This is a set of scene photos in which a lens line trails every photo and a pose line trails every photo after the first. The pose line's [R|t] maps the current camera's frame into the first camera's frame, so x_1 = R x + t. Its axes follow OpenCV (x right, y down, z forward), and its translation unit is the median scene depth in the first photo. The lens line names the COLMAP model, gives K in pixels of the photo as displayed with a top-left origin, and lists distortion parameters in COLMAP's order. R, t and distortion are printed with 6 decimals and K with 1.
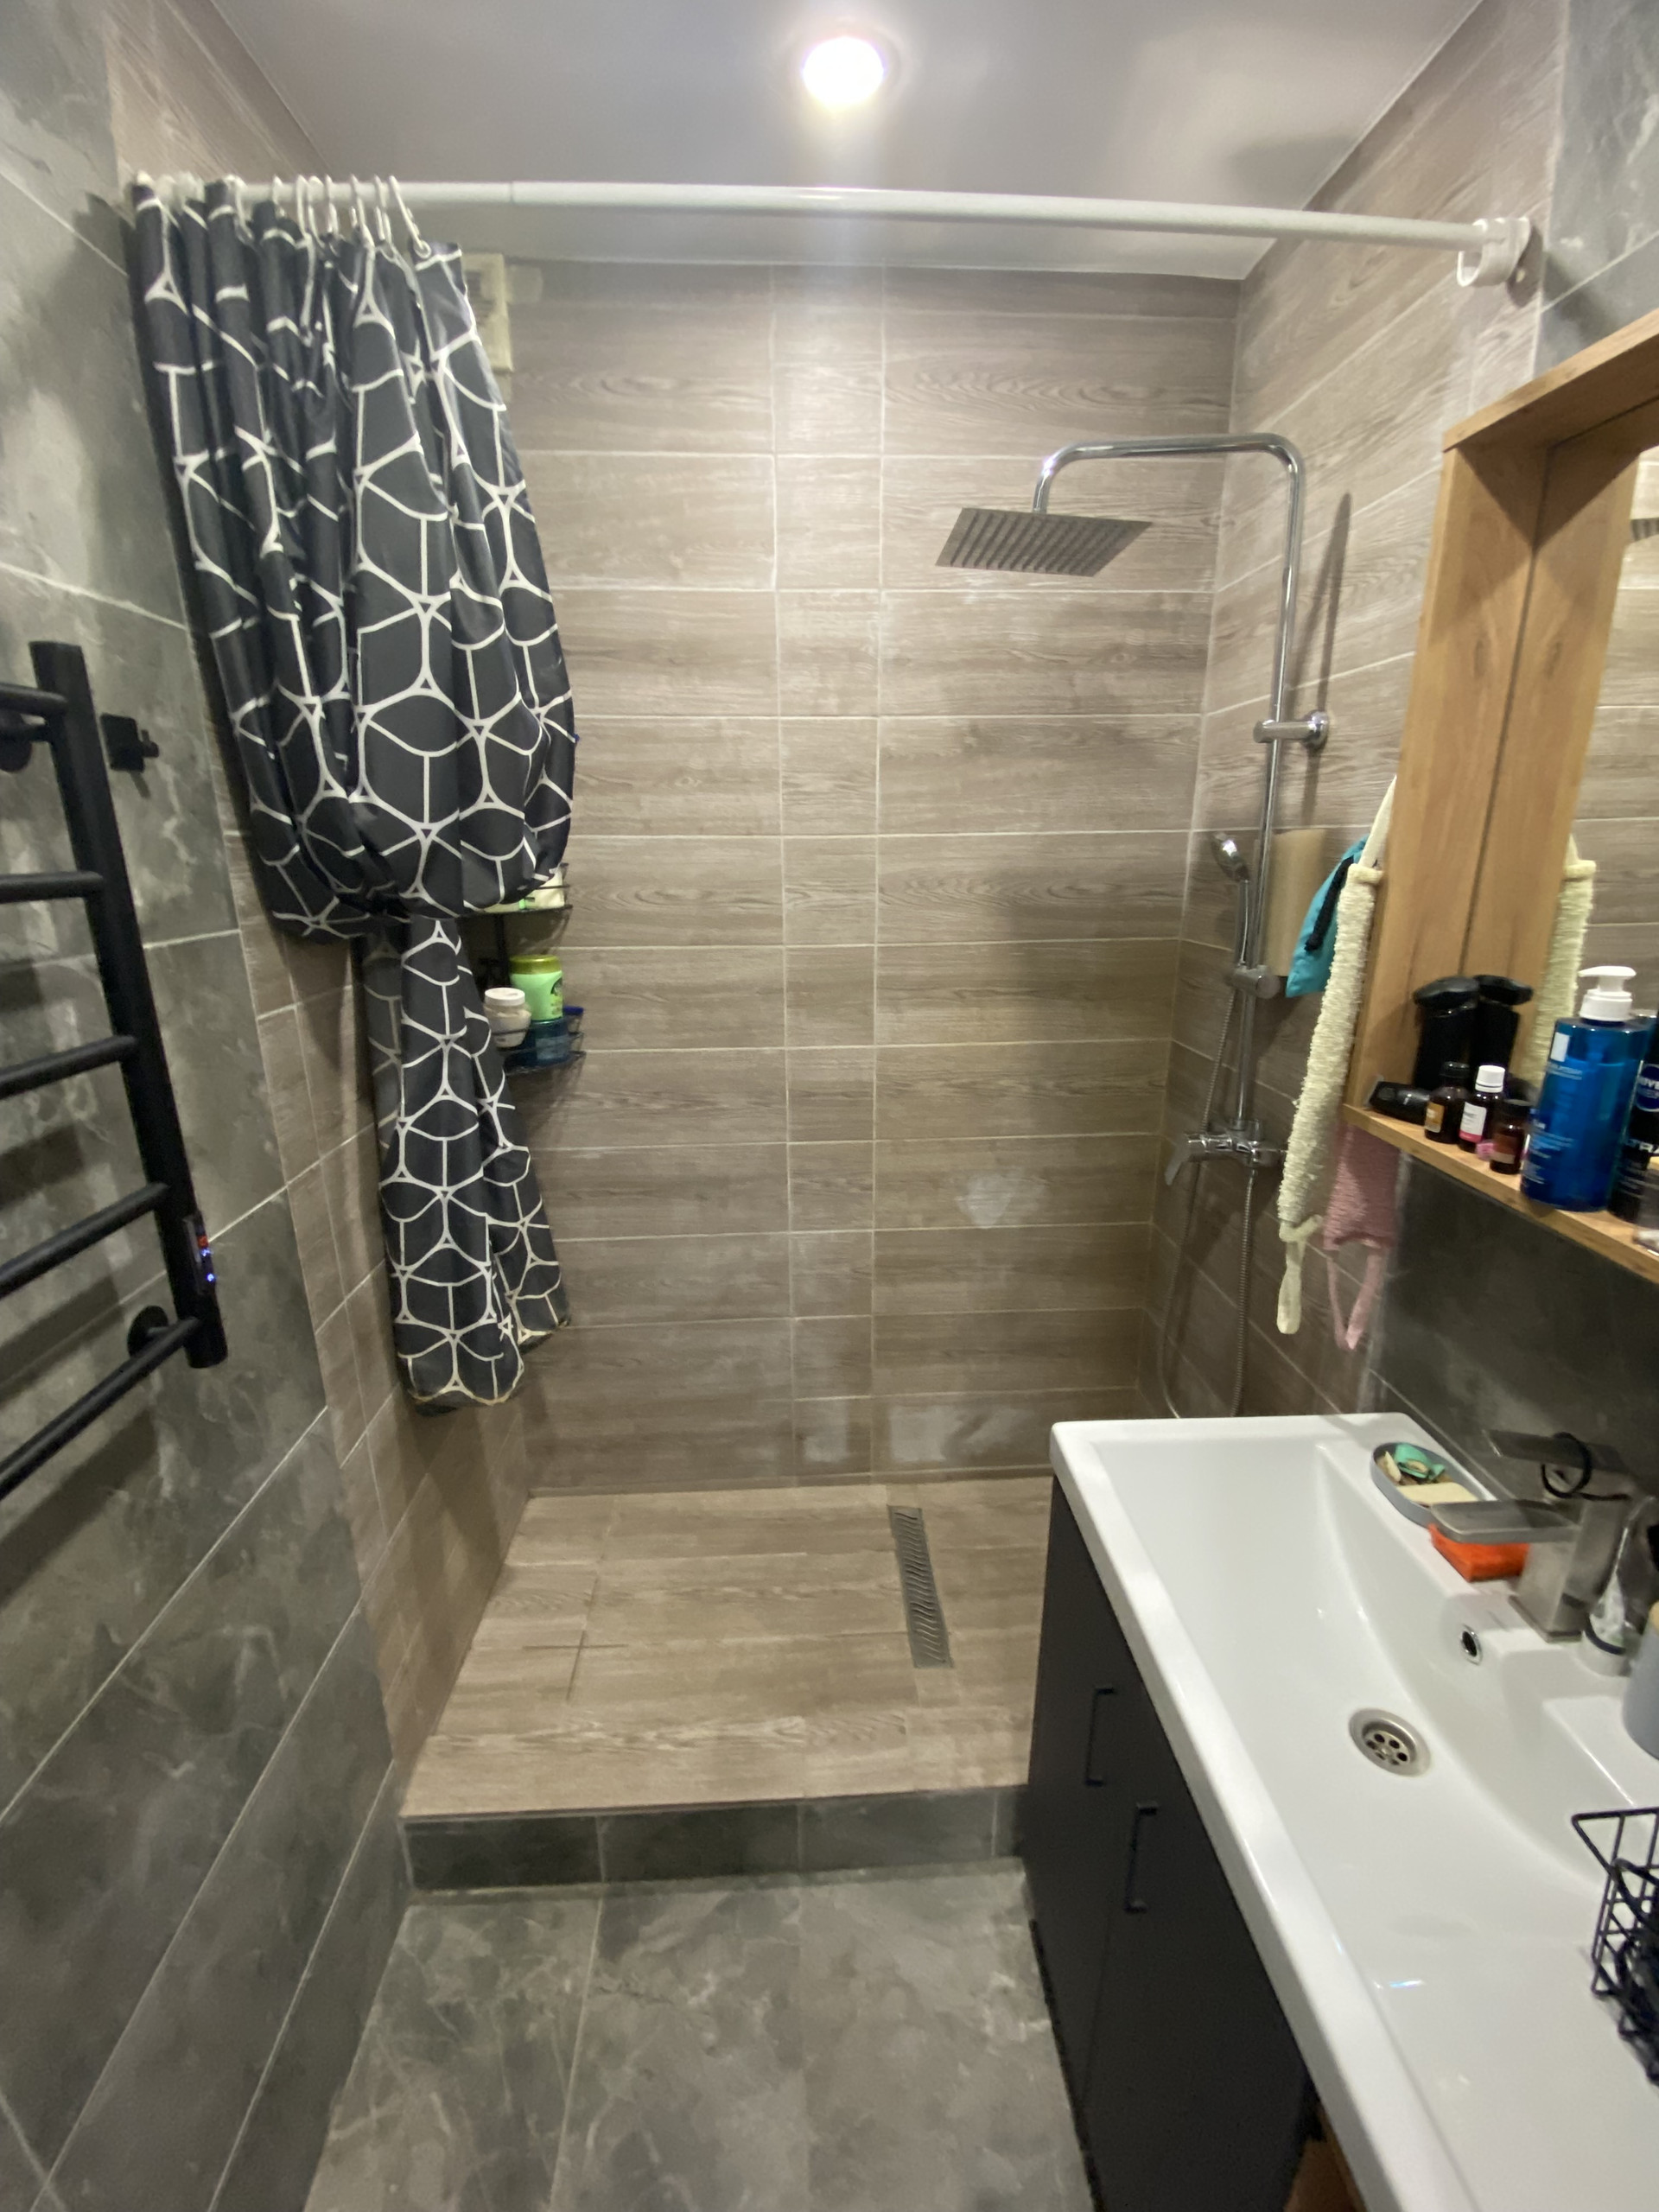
lens RADIAL K [[894.1, 0, 838.7], [0, 894.1, 1105.2], [0, 0, 1]] dist [0.007769, -0.014021]
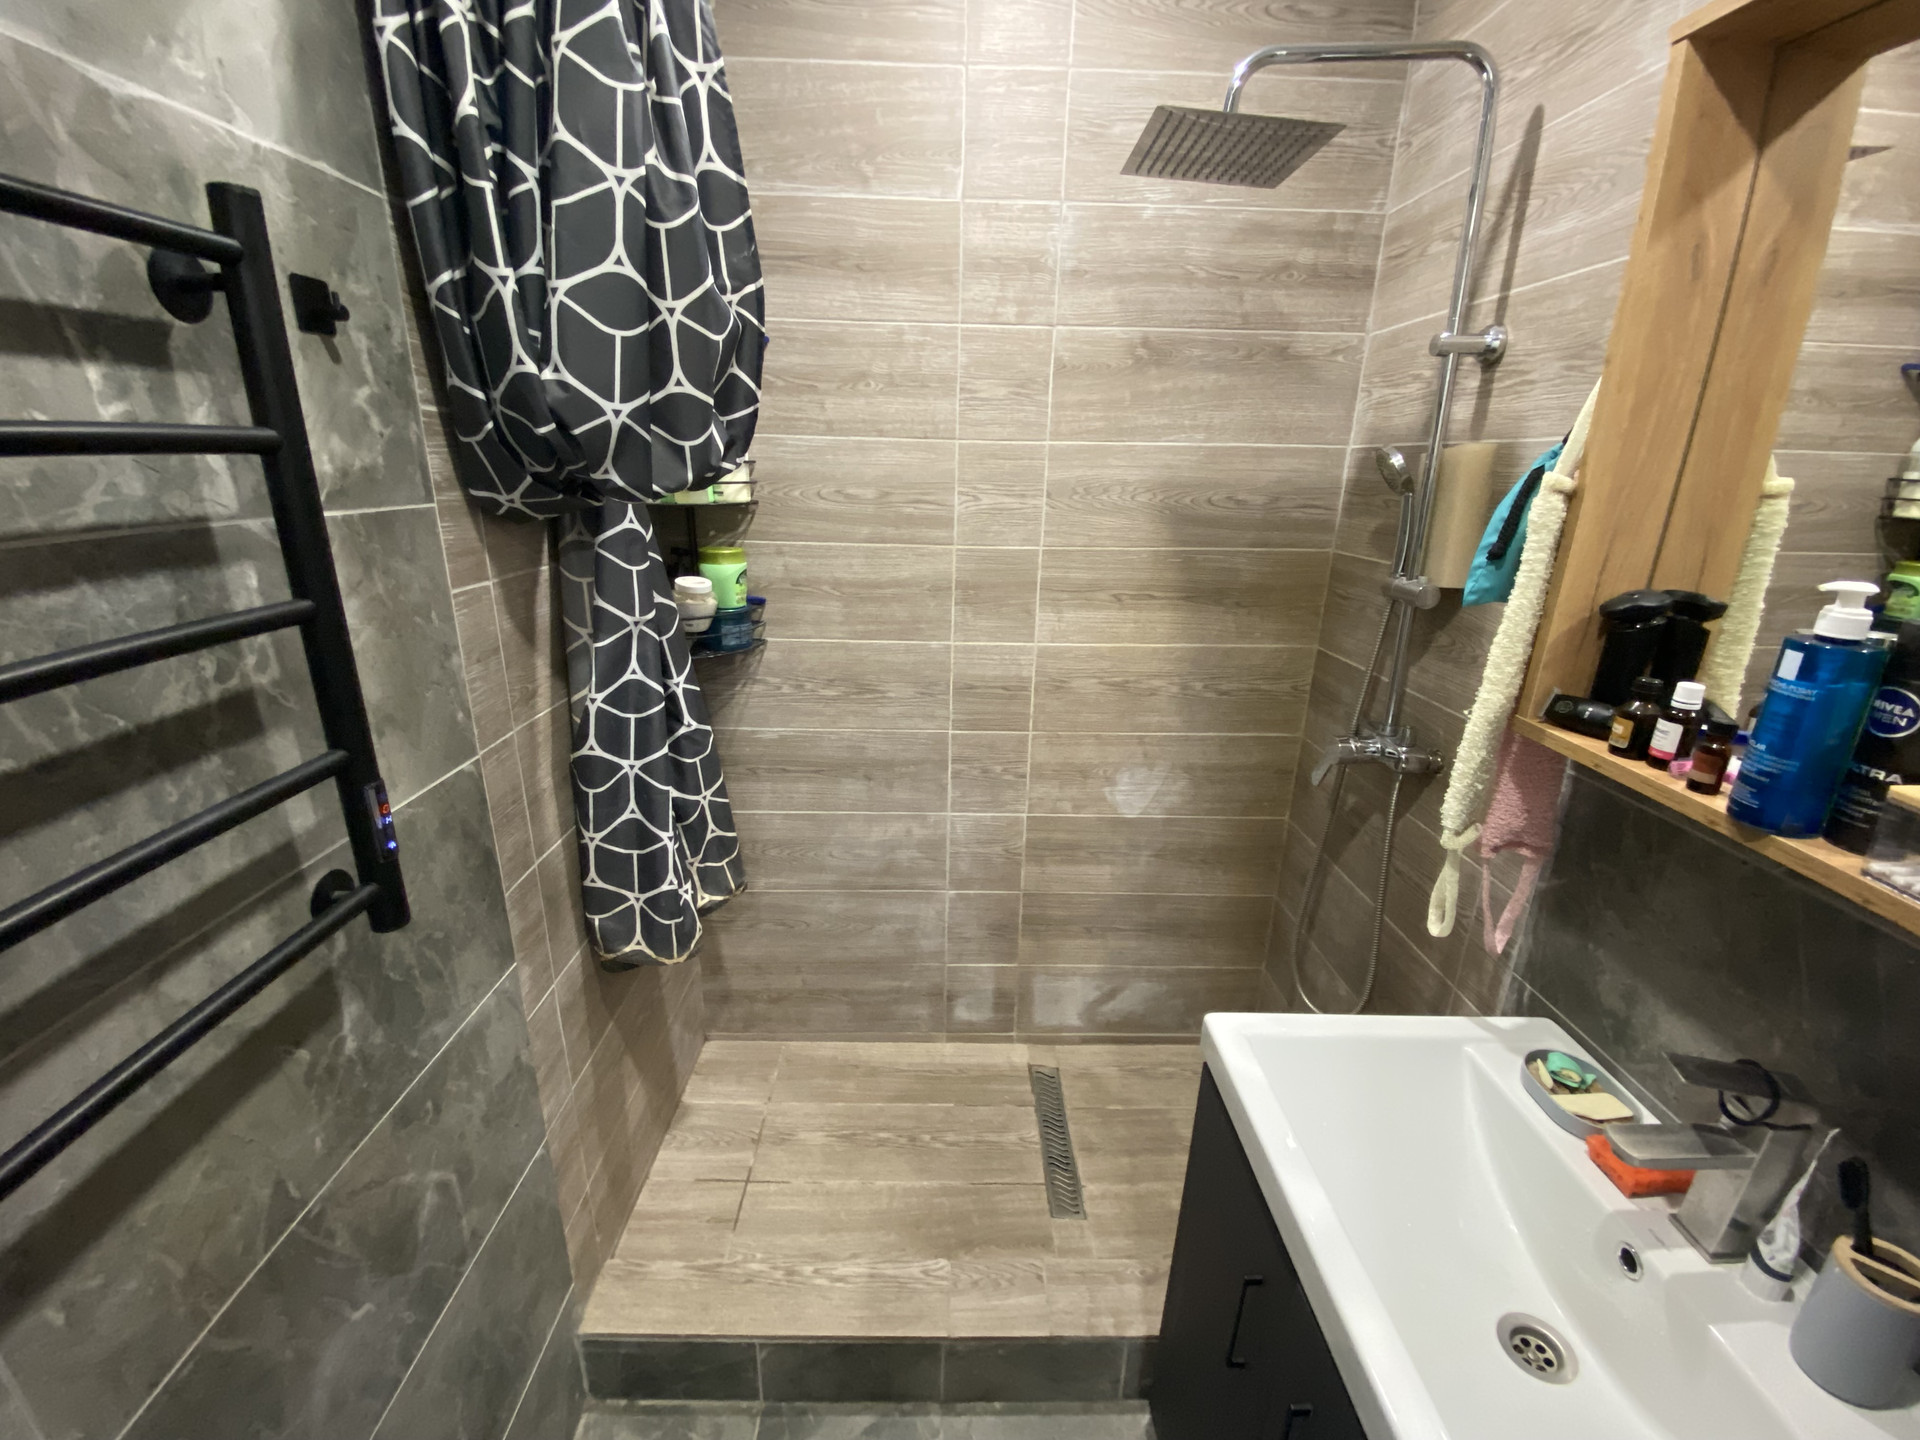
lens RADIAL K [[776.1, 0, 962.1], [0, 776.1, 724.6], [0, 0, 1]] dist [0.007769, -0.014021]
pose [[0.998899, 0.038524, -0.026777, -0.028747], [-0.037570, 0.998671, 0.035267, 0.001655], [0.028100, -0.034222, 0.999019, 0.103785]]
